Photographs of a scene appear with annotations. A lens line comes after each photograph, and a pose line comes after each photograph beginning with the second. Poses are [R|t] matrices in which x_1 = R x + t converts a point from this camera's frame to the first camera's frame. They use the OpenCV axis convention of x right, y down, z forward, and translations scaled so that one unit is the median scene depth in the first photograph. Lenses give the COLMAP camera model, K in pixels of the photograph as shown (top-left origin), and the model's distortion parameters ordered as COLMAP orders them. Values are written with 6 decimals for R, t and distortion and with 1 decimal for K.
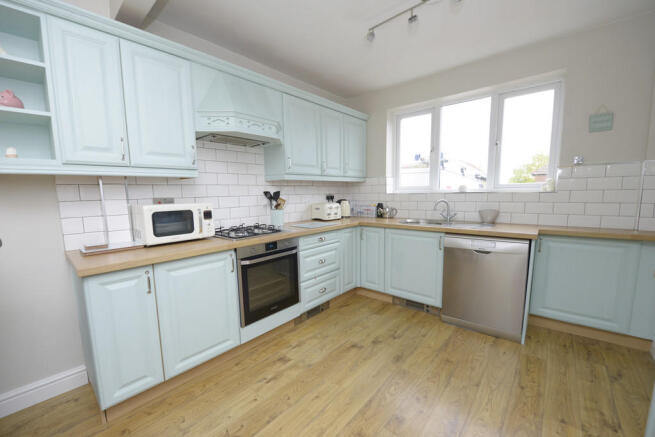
lens RADIAL K [[260.6, 0, 327.8], [0, 260.6, 223.6], [0, 0, 1]] dist [-0.011381, -0.004180]
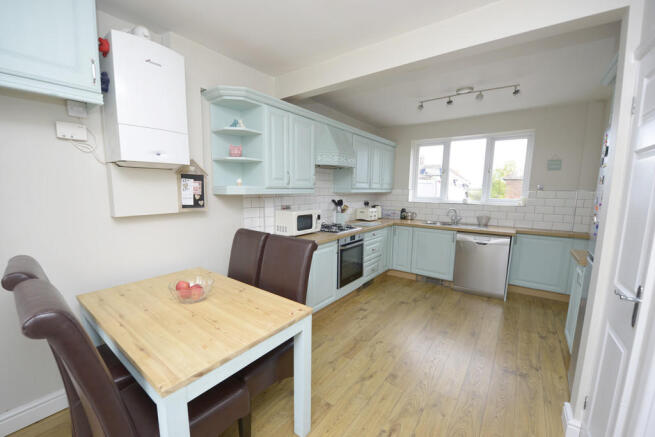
lens RADIAL K [[260.6, 0, 327.8], [0, 260.6, 223.6], [0, 0, 1]] dist [-0.011381, -0.004180]
pose [[0.996745, 0.018033, 0.078577, -0.397442], [-0.018971, 0.999757, 0.011201, -0.010645], [-0.078356, -0.012655, 0.996845, -0.428085]]
